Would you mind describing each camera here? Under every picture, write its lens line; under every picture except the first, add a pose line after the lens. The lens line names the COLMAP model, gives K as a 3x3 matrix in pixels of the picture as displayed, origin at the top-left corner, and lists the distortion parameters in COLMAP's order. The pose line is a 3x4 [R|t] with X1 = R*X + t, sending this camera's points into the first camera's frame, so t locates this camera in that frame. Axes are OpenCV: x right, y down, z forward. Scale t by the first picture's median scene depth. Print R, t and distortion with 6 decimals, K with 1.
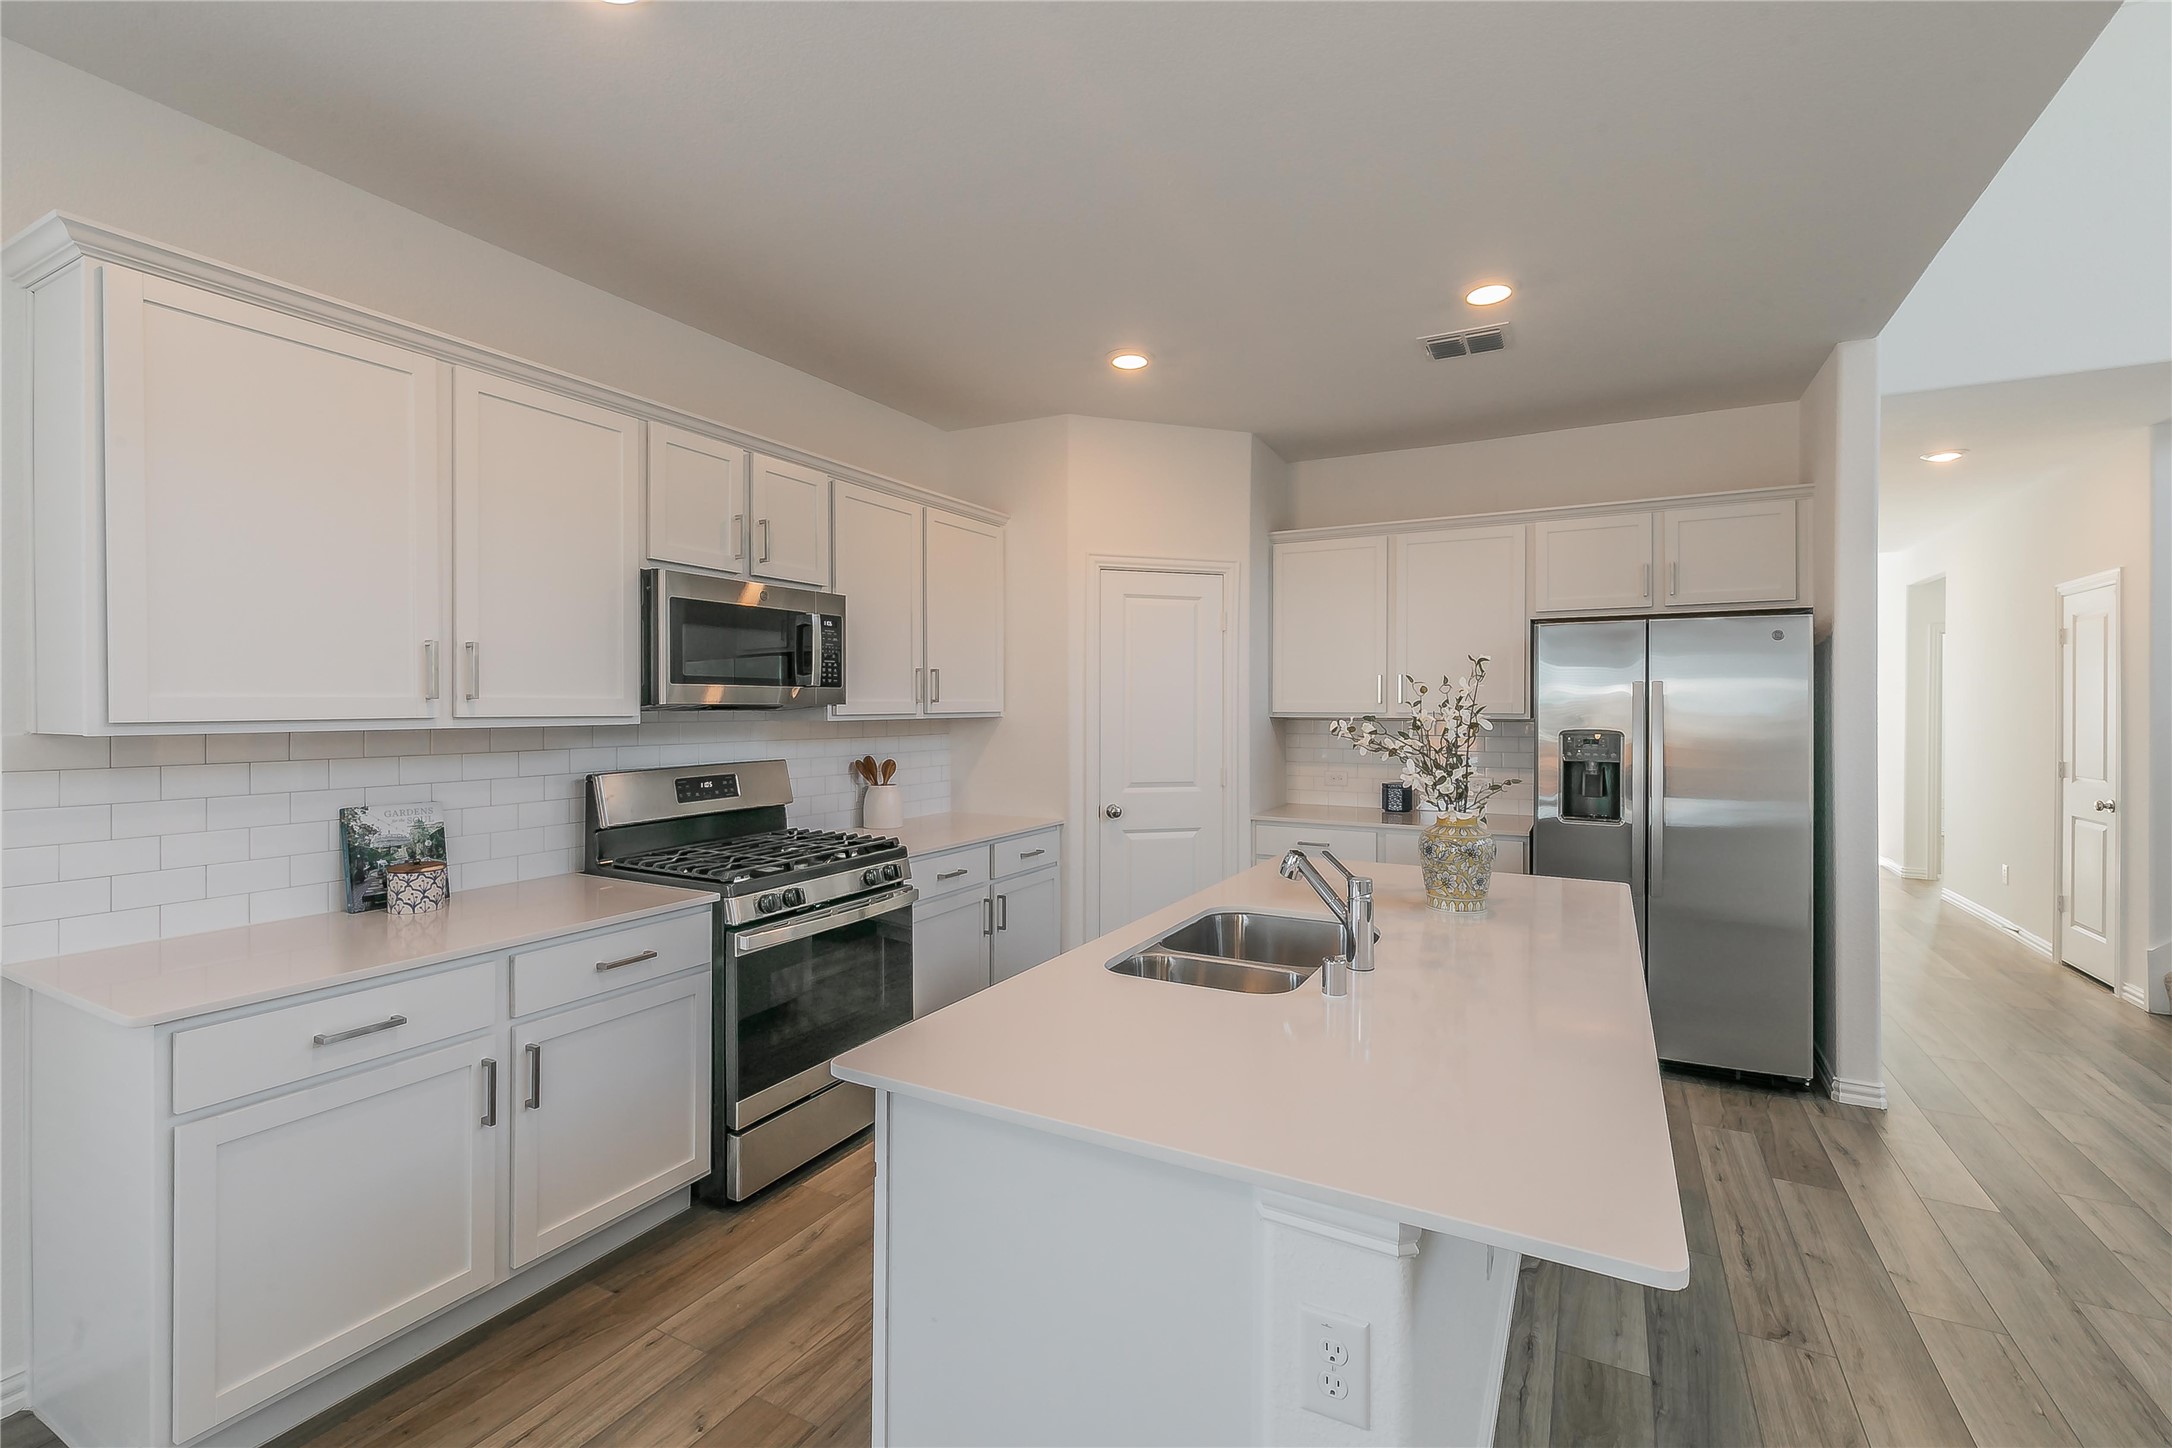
lens RADIAL K [[940.3, 0, 1086.3], [0, 940.3, 704.1], [0, 0, 1]] dist [-0.000591, -0.000131]
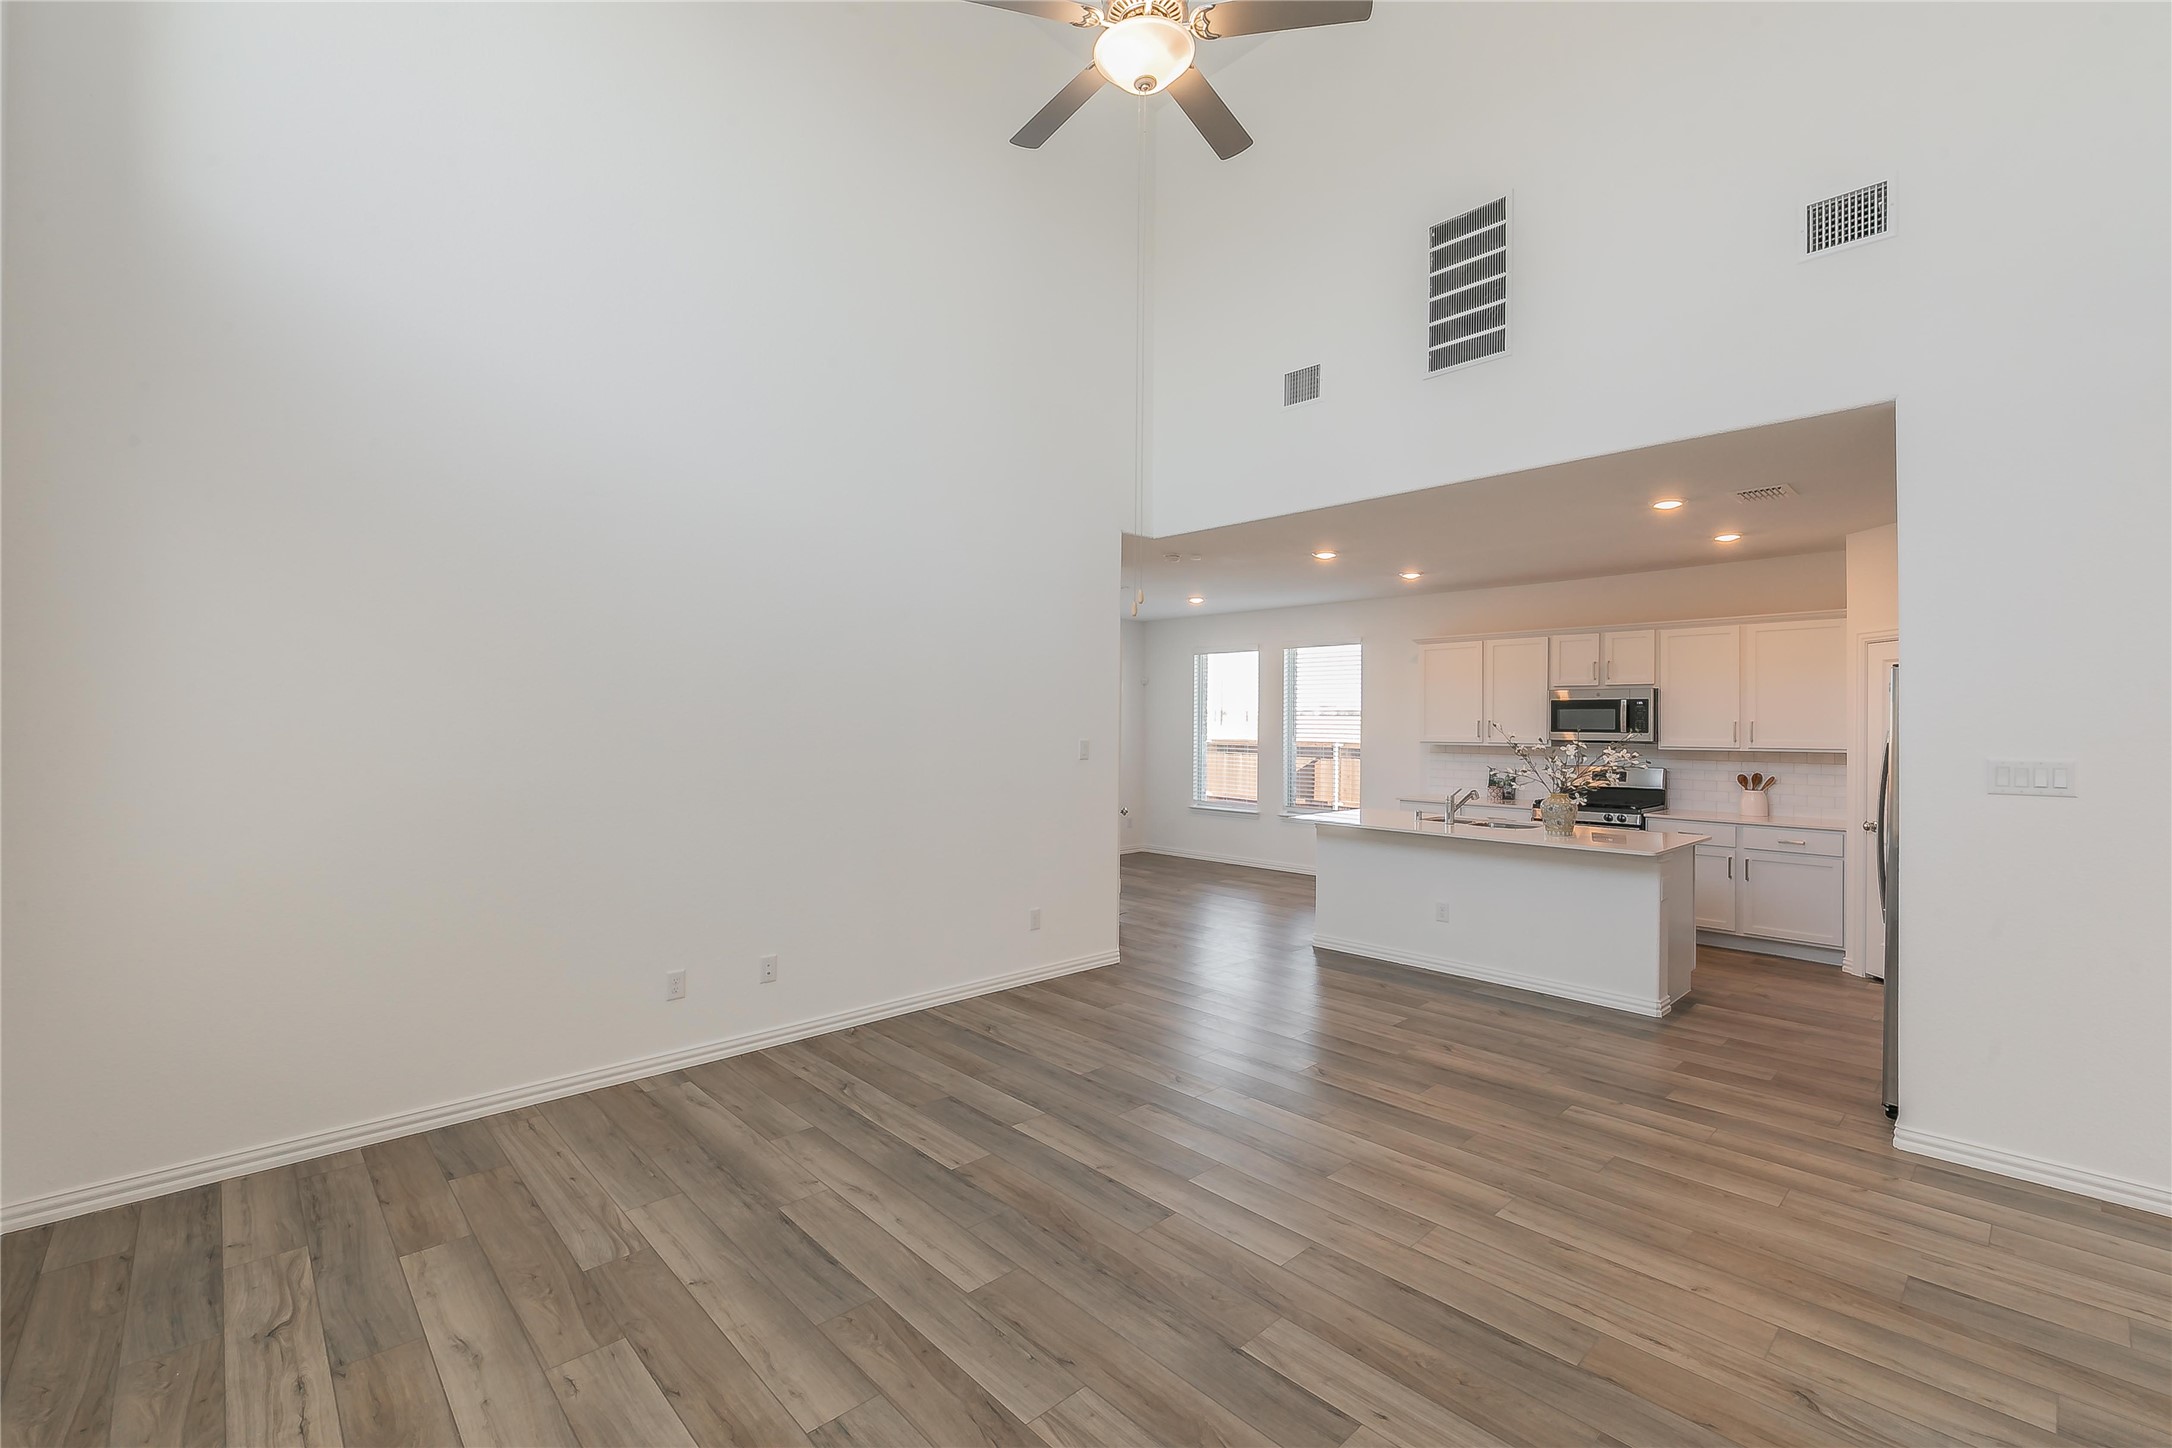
lens RADIAL K [[920.9, 0, 1090.9], [0, 920.9, 719.9], [0, 0, 1]] dist [-0.000017, -0.000131]
pose [[-0.313578, -0.008441, -0.949525, 2.245237], [-0.008342, 0.999946, -0.006135, -0.026423], [0.949526, 0.005997, -0.313631, 0.510678]]
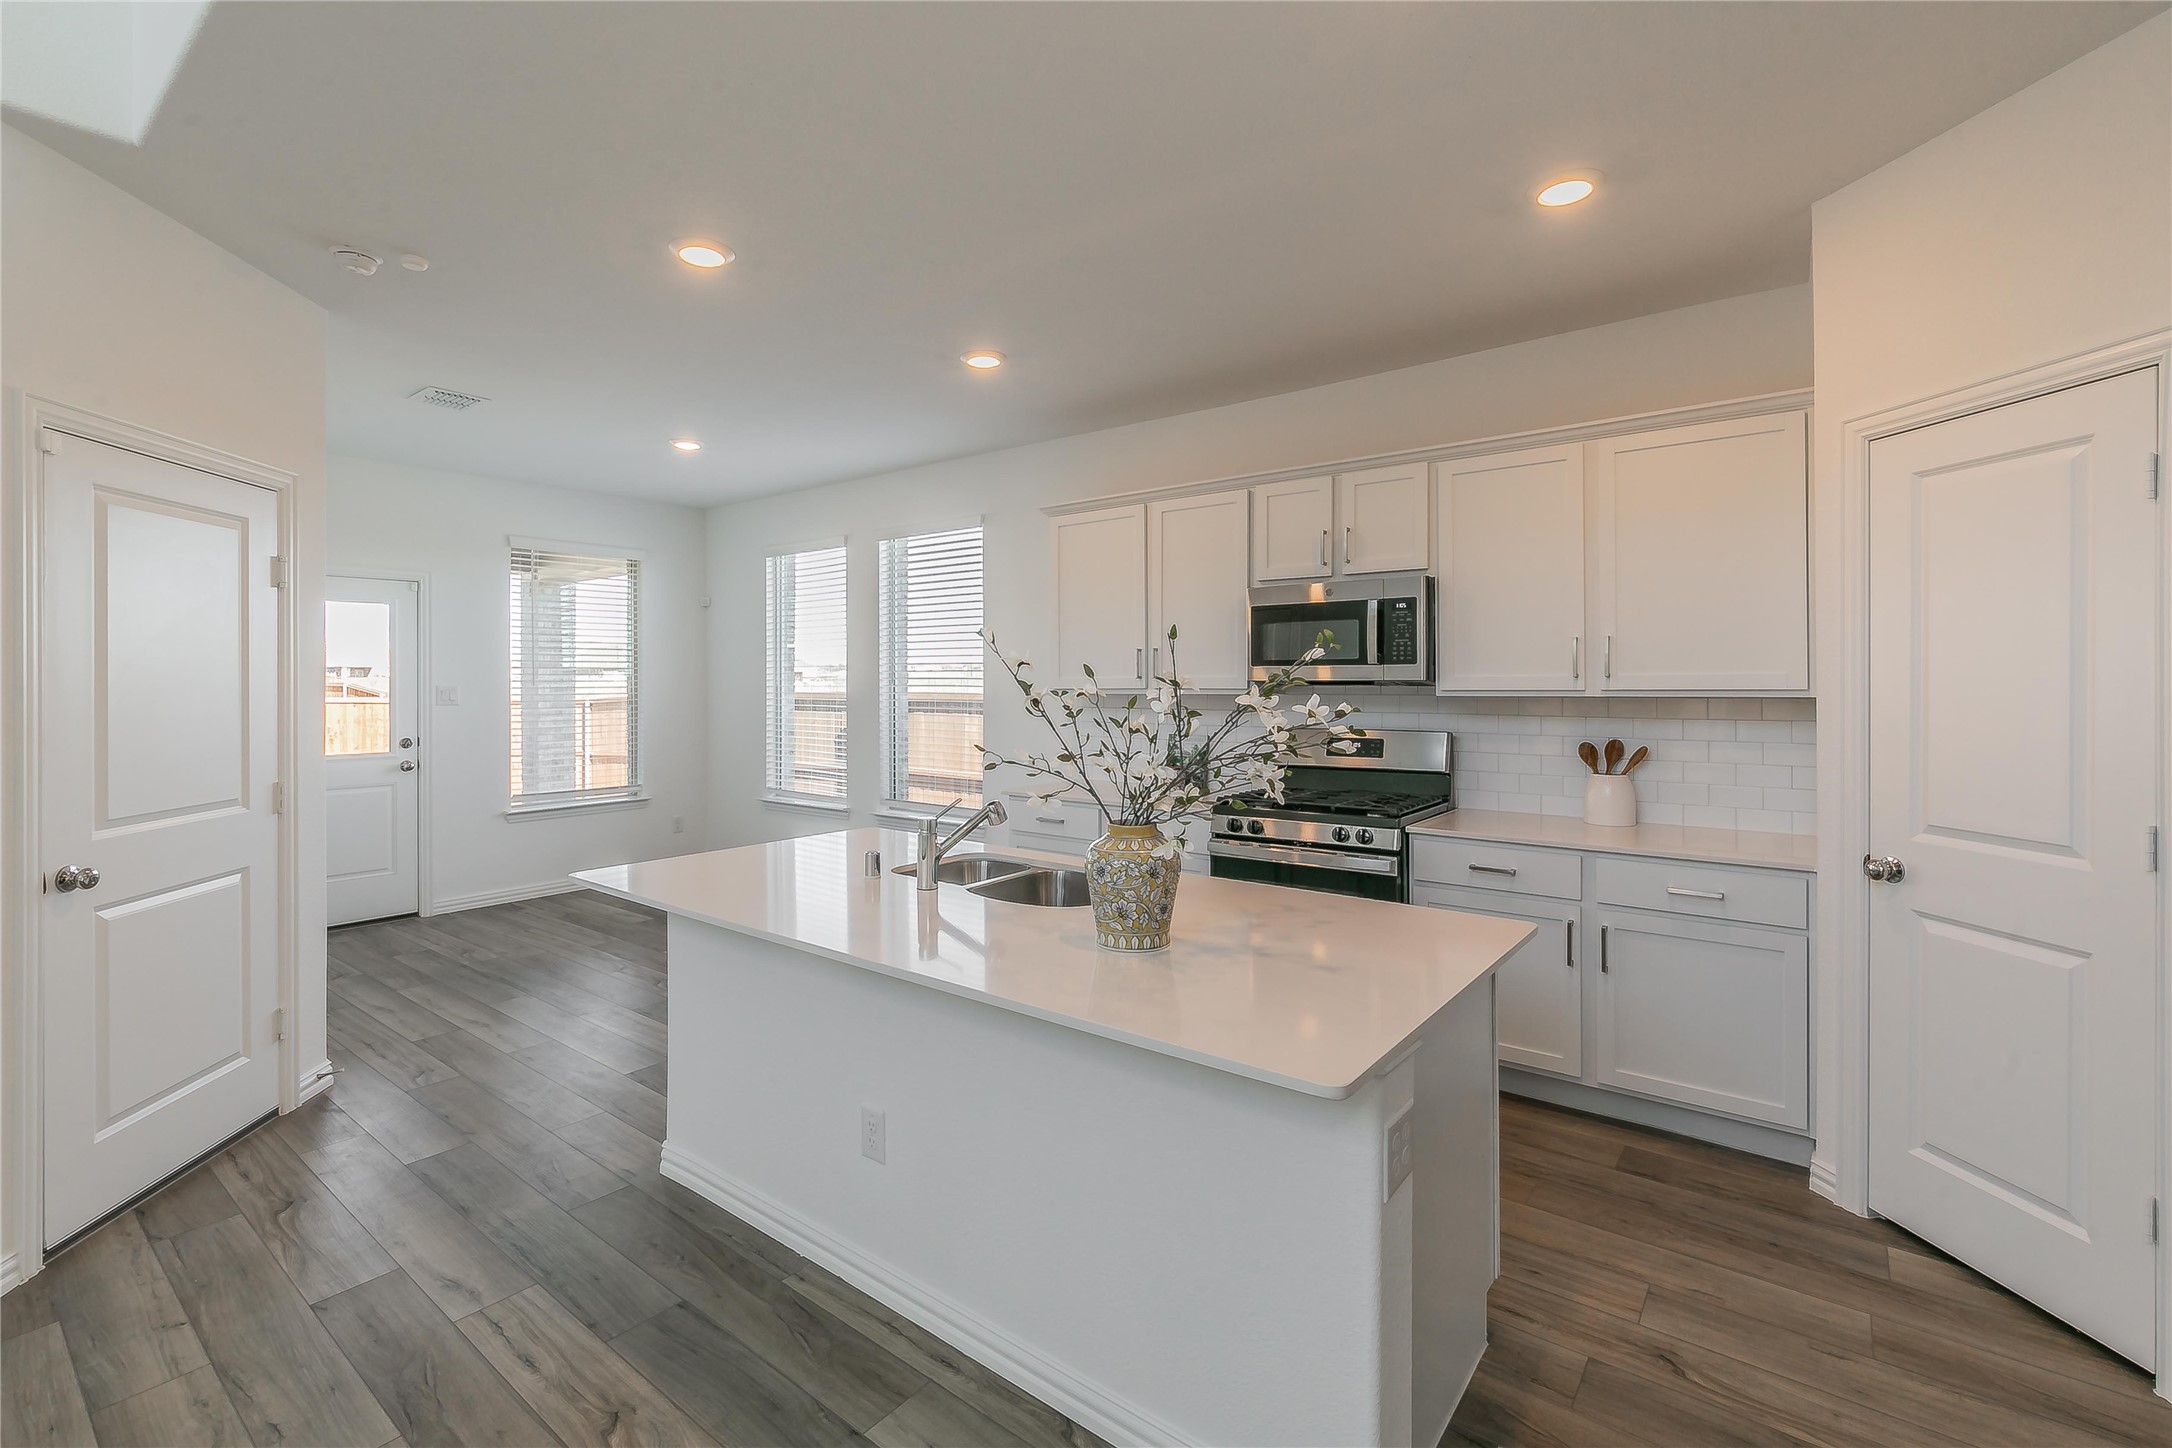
lens RADIAL K [[953.4, 0, 1064.4], [0, 953.4, 685.7], [0, 0, 1]] dist [0.000433, -0.000146]
pose [[-0.177118, 0.001634, -0.984188, 0.940178], [0.002202, 0.999997, 0.001264, 0.004847], [0.984187, -0.001943, -0.177121, 0.872848]]
